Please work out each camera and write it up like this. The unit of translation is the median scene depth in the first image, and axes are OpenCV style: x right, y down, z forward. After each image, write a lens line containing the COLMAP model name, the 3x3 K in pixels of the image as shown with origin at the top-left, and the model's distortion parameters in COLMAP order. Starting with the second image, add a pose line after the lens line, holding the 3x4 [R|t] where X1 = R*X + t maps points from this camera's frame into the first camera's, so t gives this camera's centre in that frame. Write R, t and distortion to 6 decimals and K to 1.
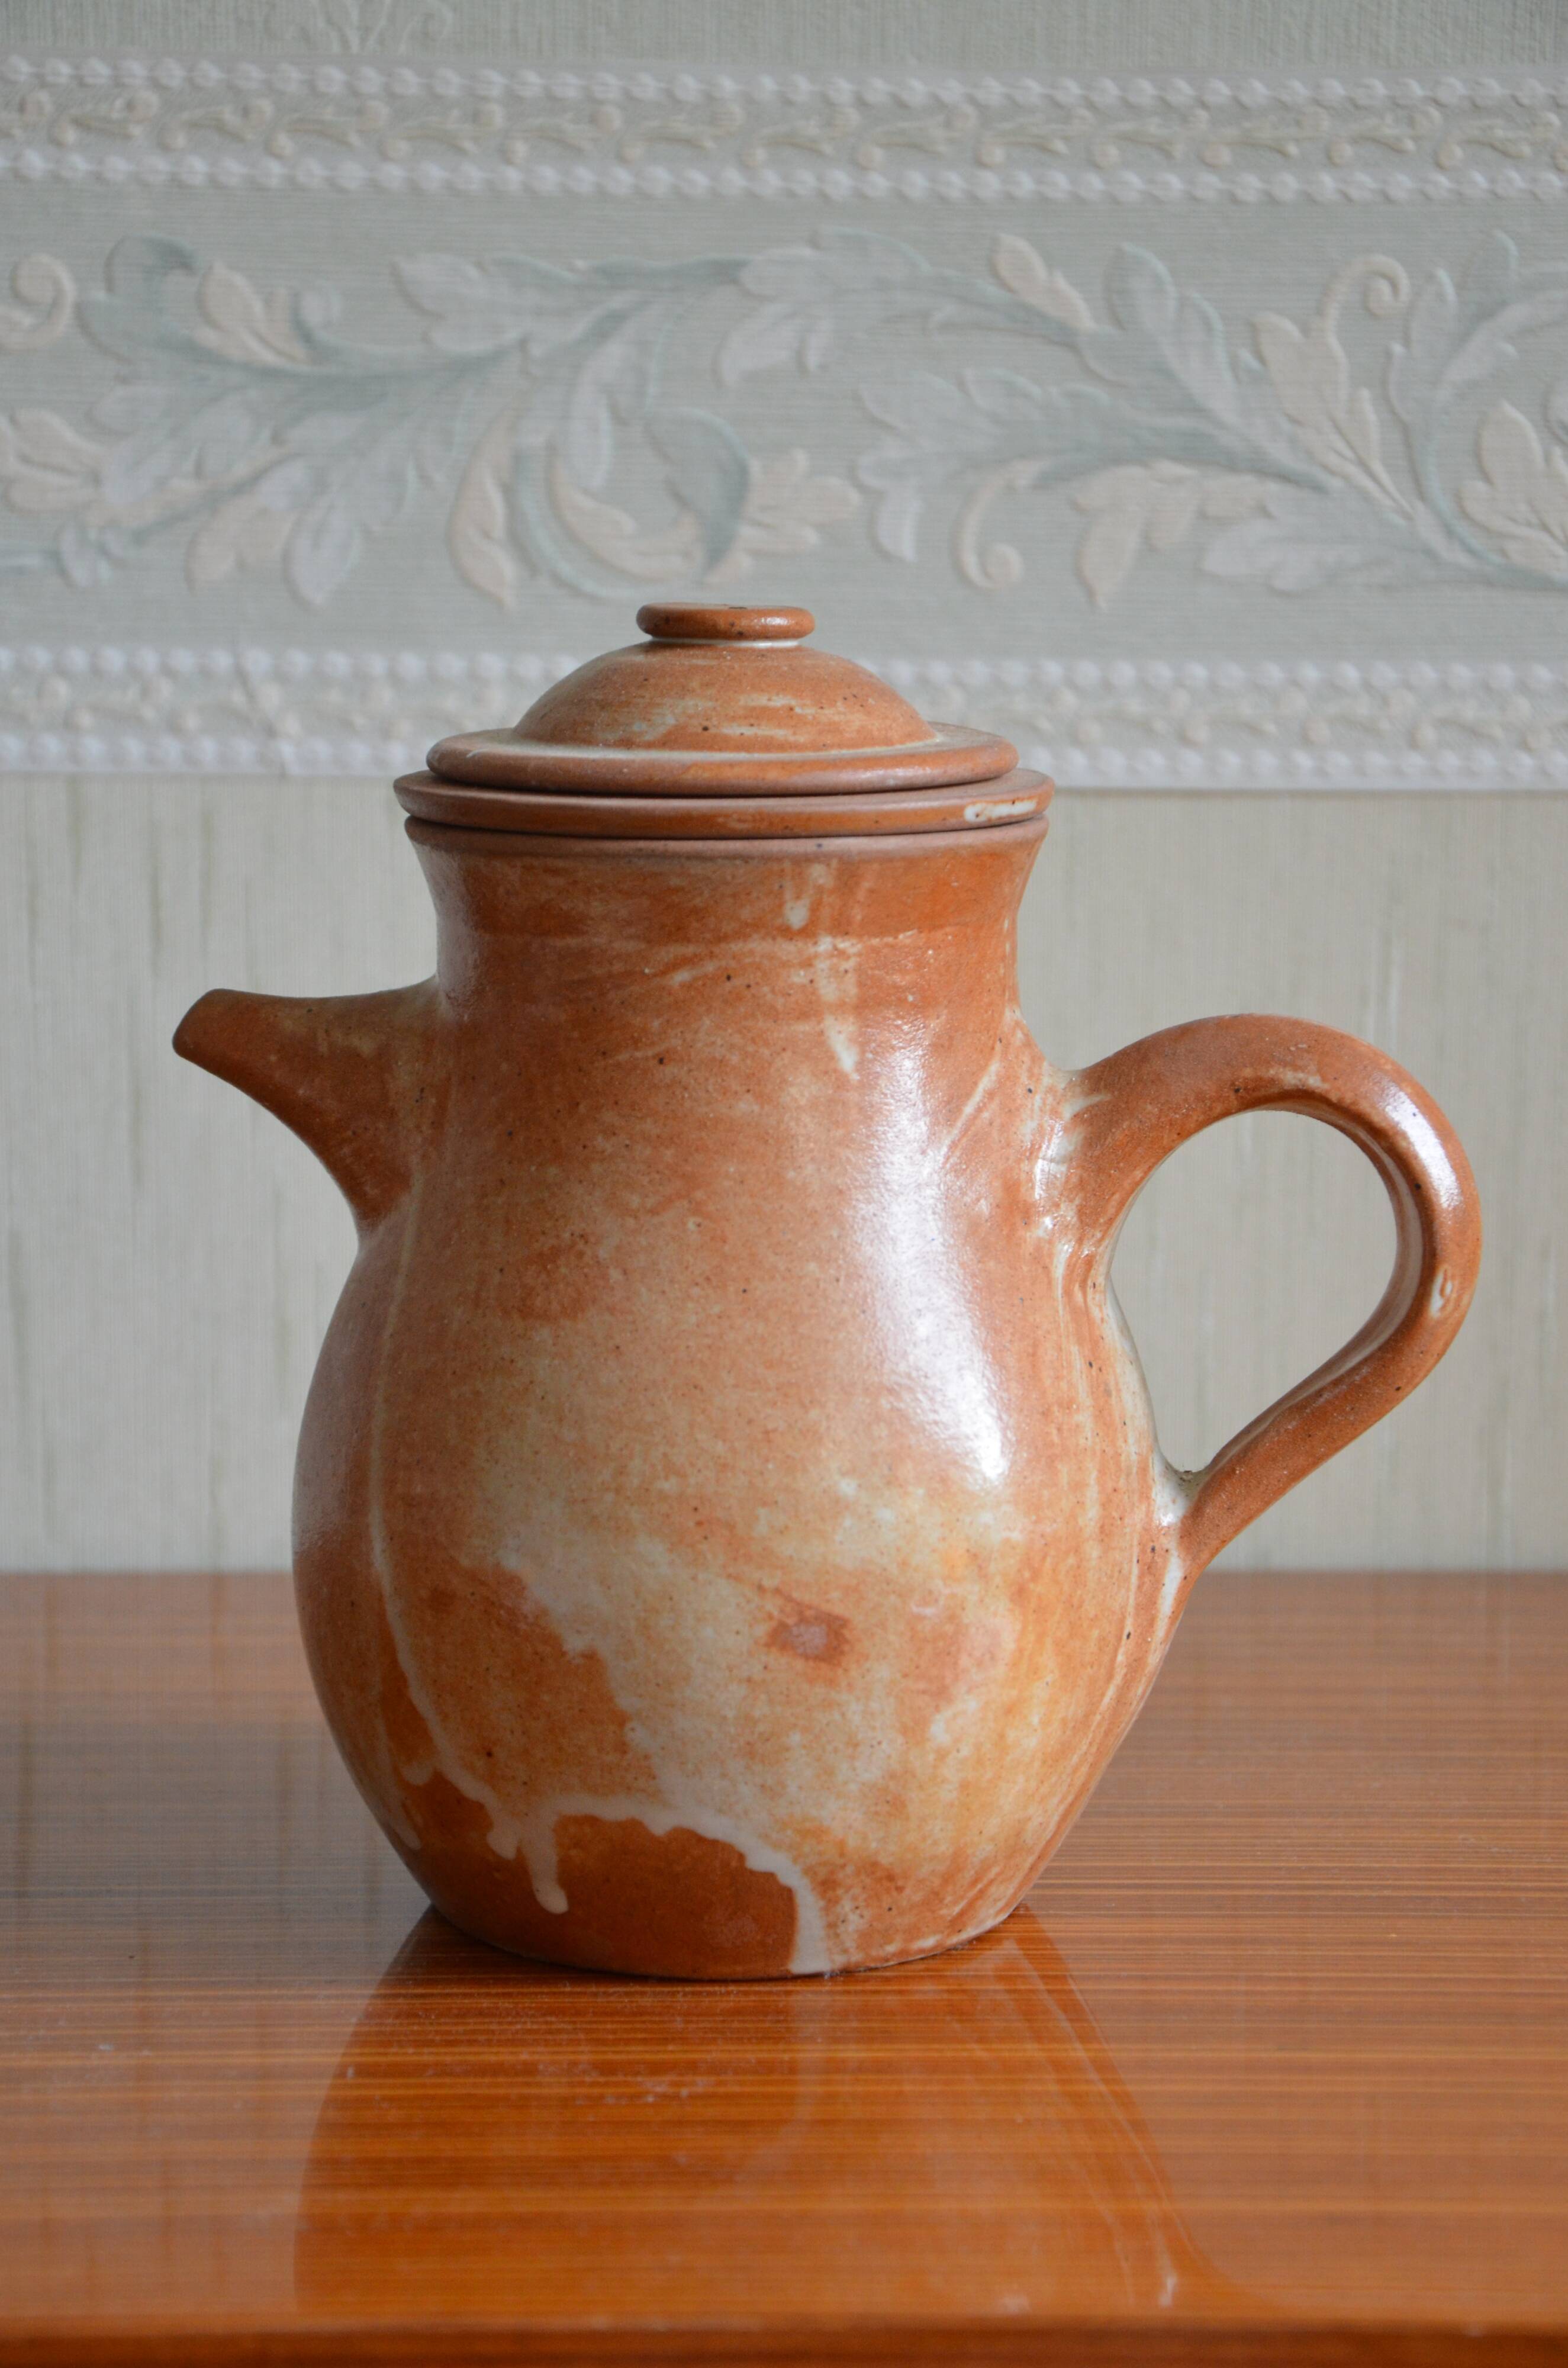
lens RADIAL K [[5538.4, 0, 804.0], [0, 5538.4, 1172.1], [0, 0, 1]] dist [0.436277, 0.000000]
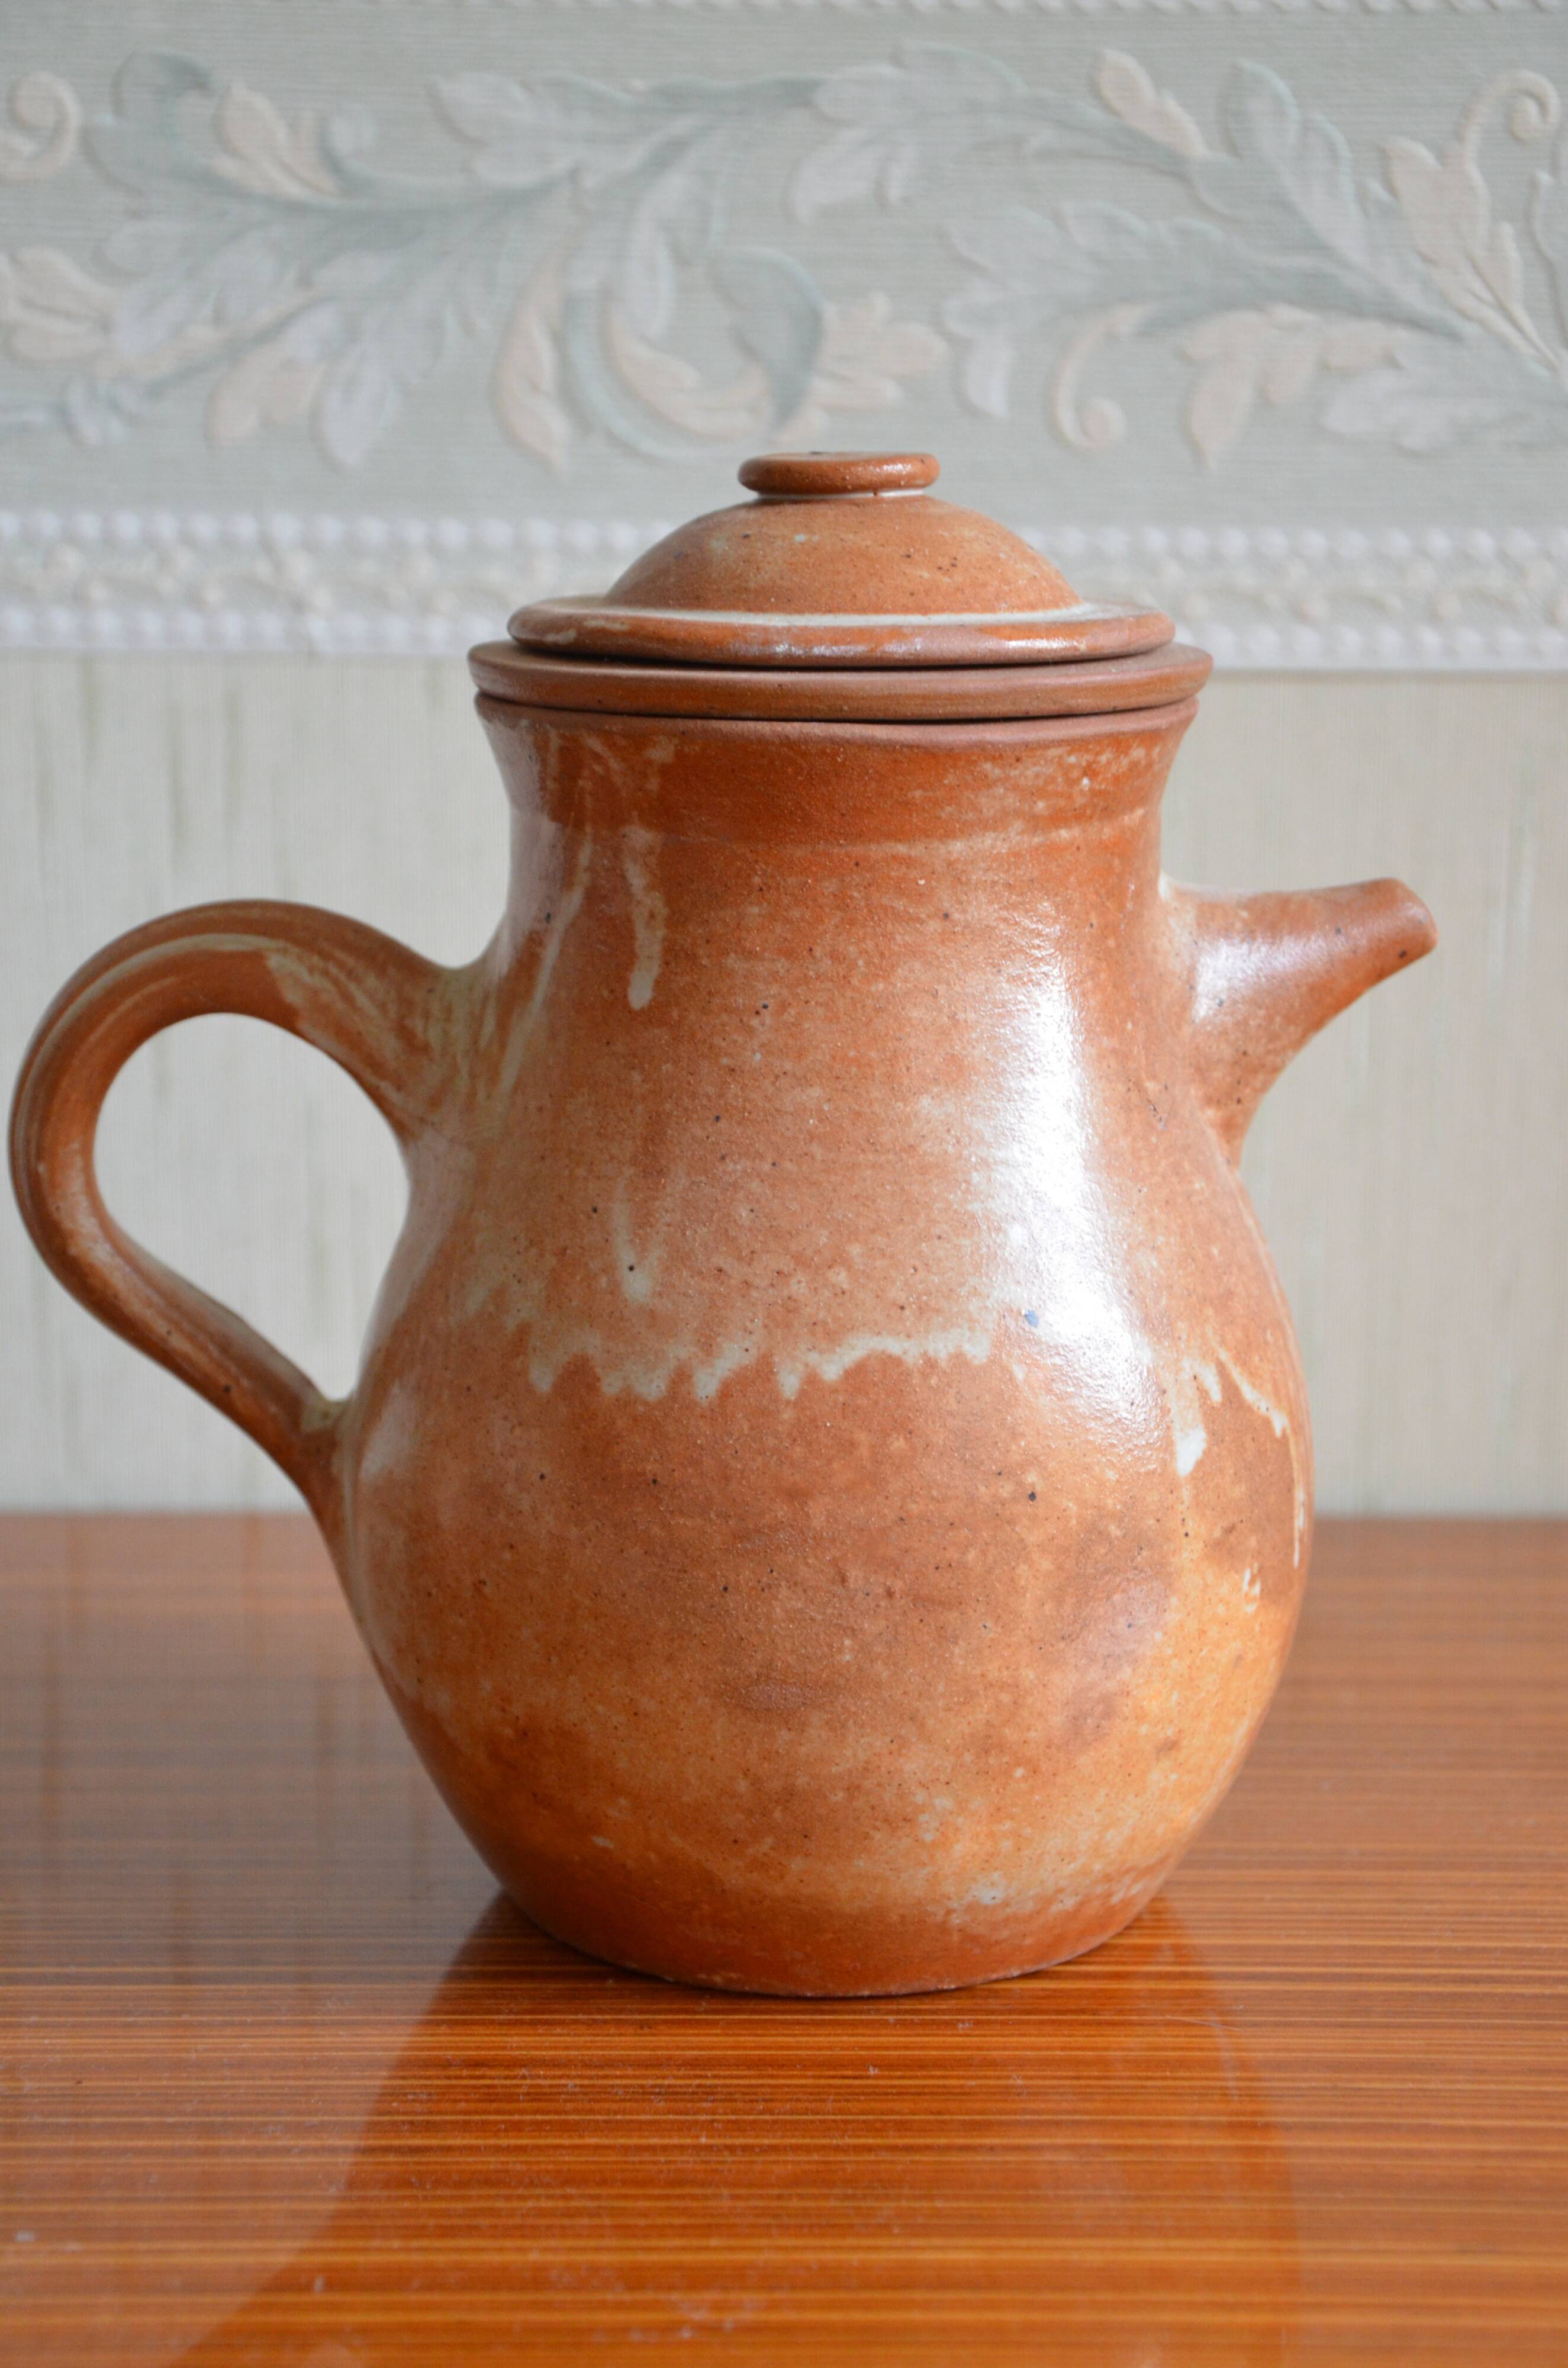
lens RADIAL K [[4743.8, 0, 796.0], [0, 4743.8, 1221.0], [0, 0, 1]] dist [0.298390, 0.000000]
pose [[0.999843, 0.004066, -0.017264, -0.000181], [-0.003117, 0.998501, 0.054649, -0.021542], [0.017460, -0.054587, 0.998356, 0.213305]]
